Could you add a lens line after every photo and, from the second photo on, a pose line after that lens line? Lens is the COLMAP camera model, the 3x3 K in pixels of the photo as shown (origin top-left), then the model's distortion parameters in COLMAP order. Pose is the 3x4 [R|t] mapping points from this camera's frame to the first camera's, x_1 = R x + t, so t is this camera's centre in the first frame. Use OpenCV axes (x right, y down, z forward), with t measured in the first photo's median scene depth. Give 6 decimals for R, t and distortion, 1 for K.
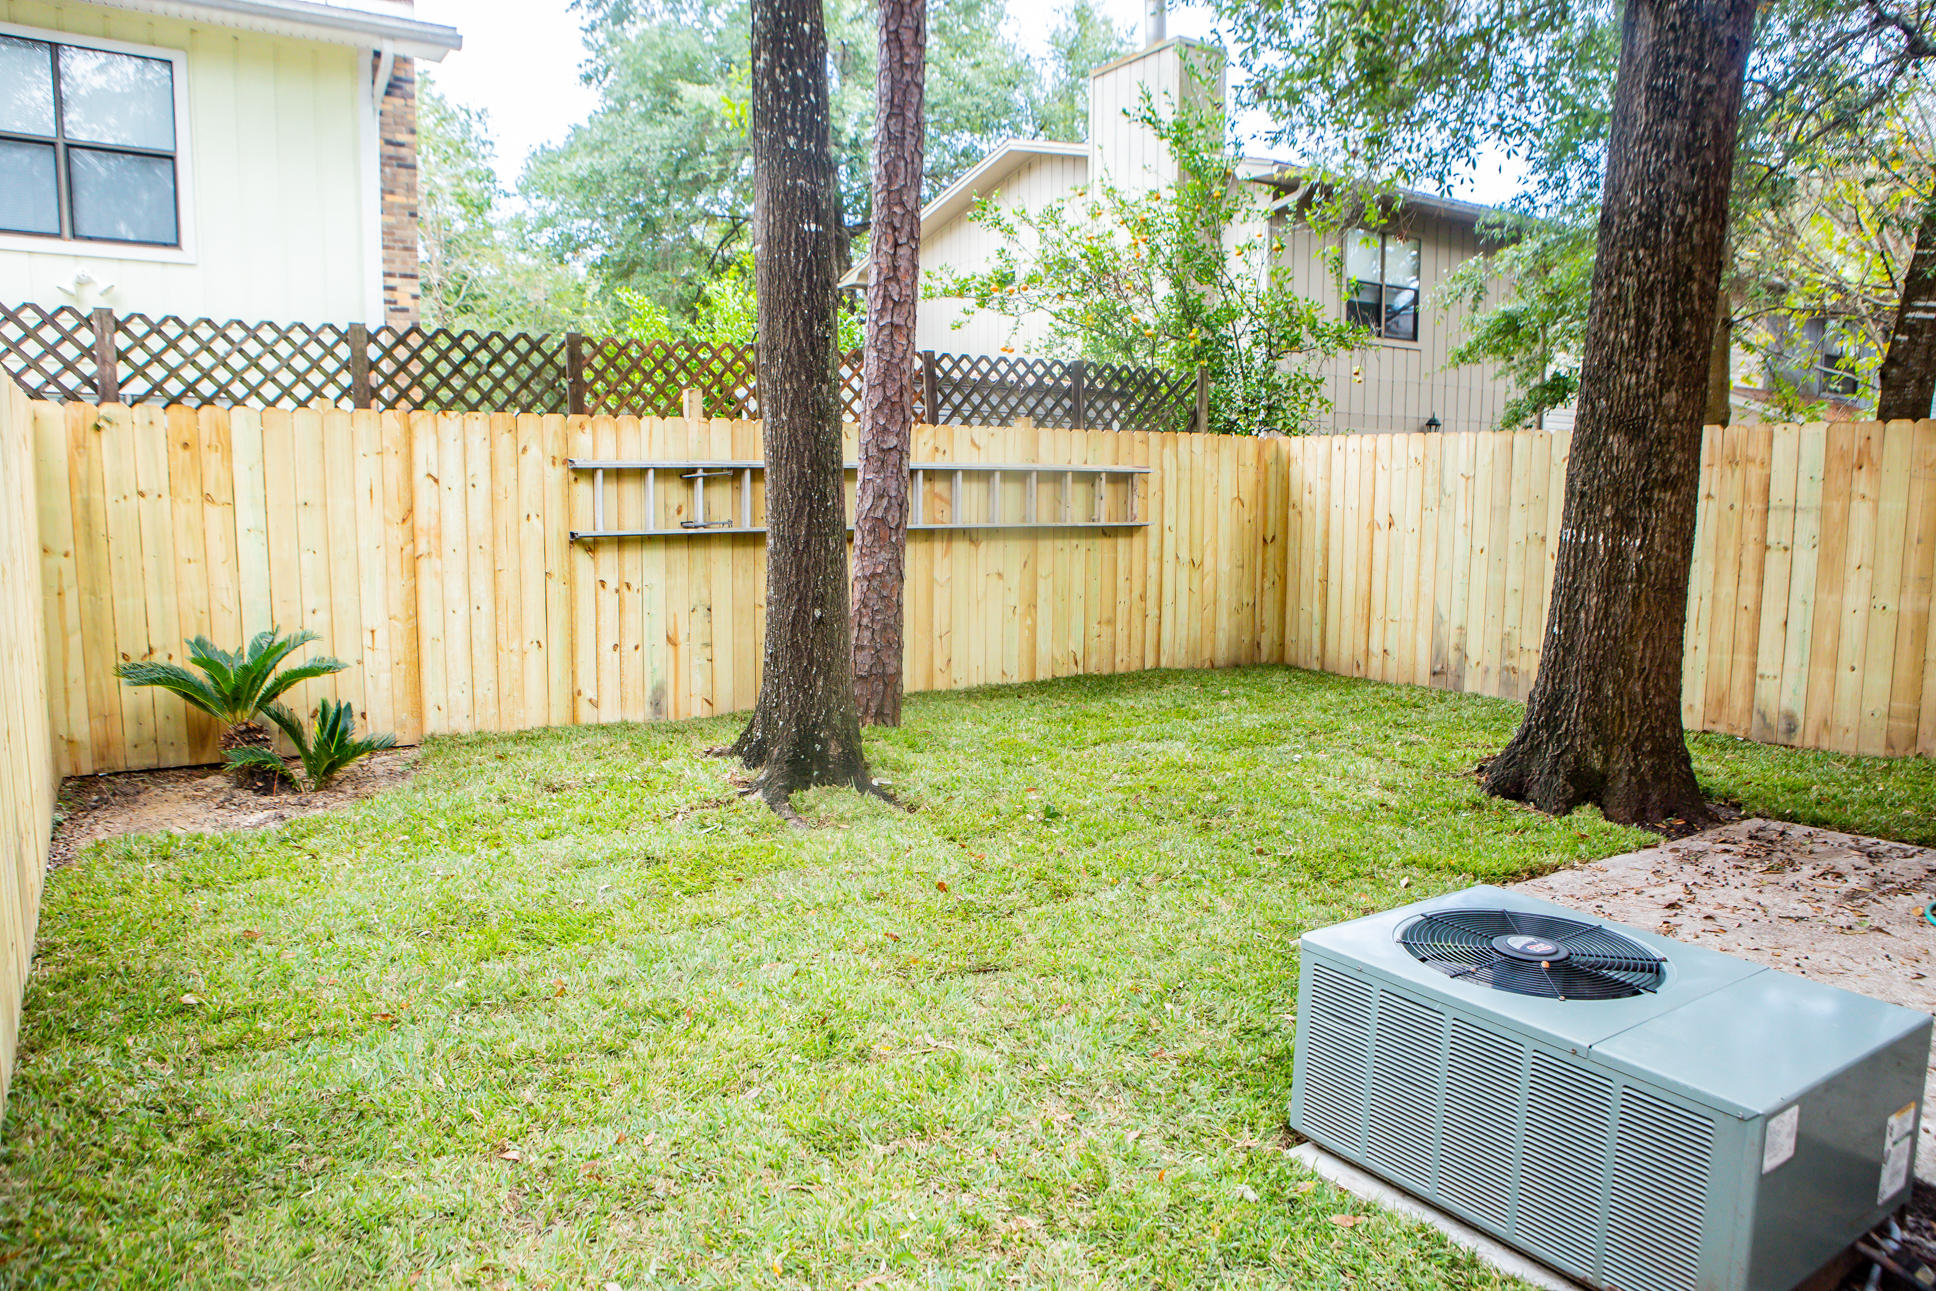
lens RADIAL K [[1381.5, 0, 973.5], [0, 1381.5, 647.5], [0, 0, 1]] dist [-0.100801, 0.077932]
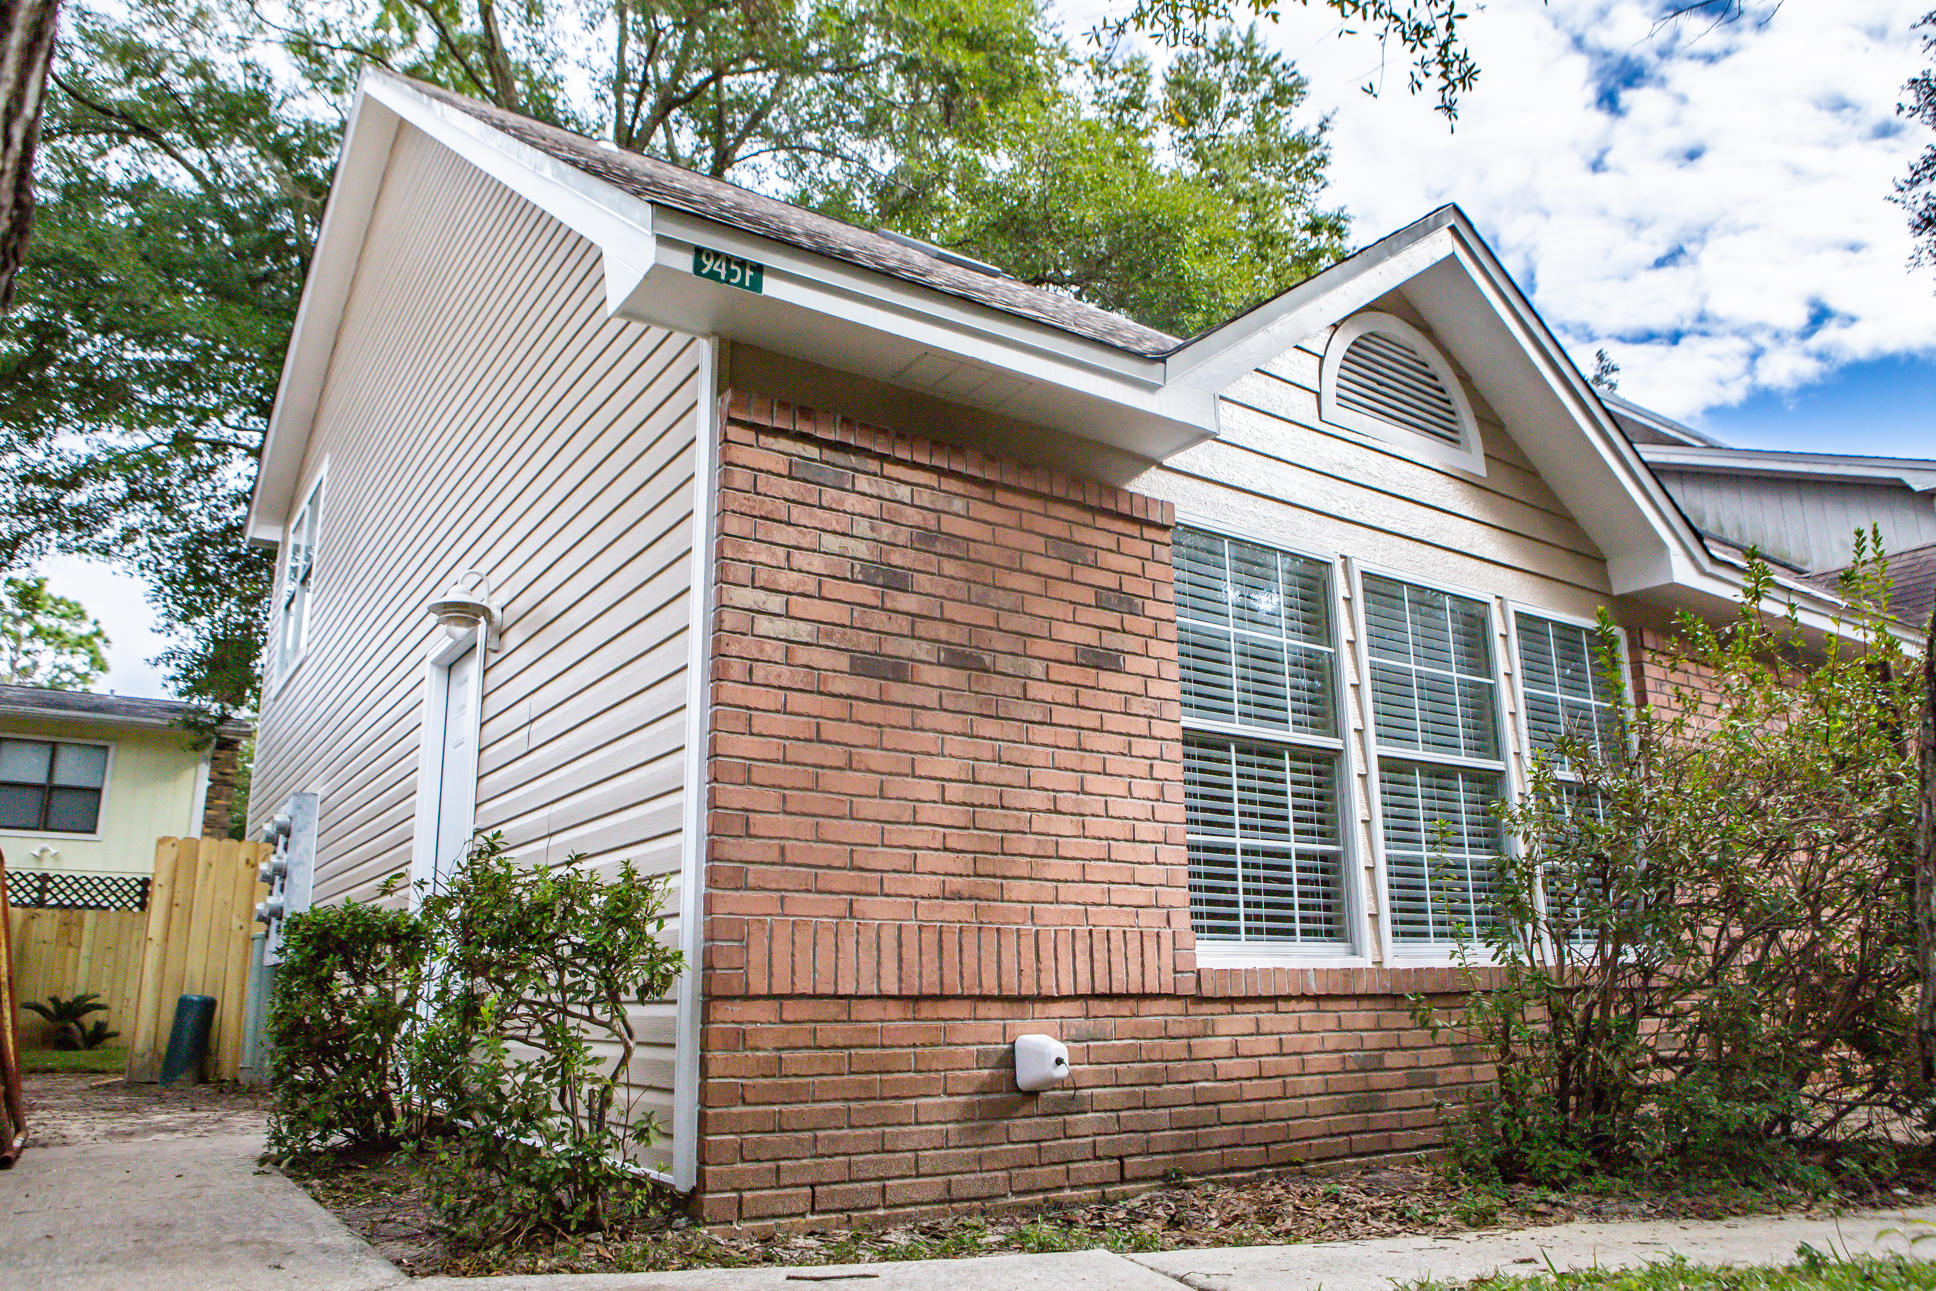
lens RADIAL K [[1381.5, 0, 960.7], [0, 1381.5, 649.1], [0, 0, 1]] dist [-0.100801, 0.077932]
pose [[0.999729, -0.013371, 0.019072, 1.062383], [0.019326, 0.933217, -0.358793, 0.304076], [-0.013001, 0.359064, 0.933222, -1.575236]]
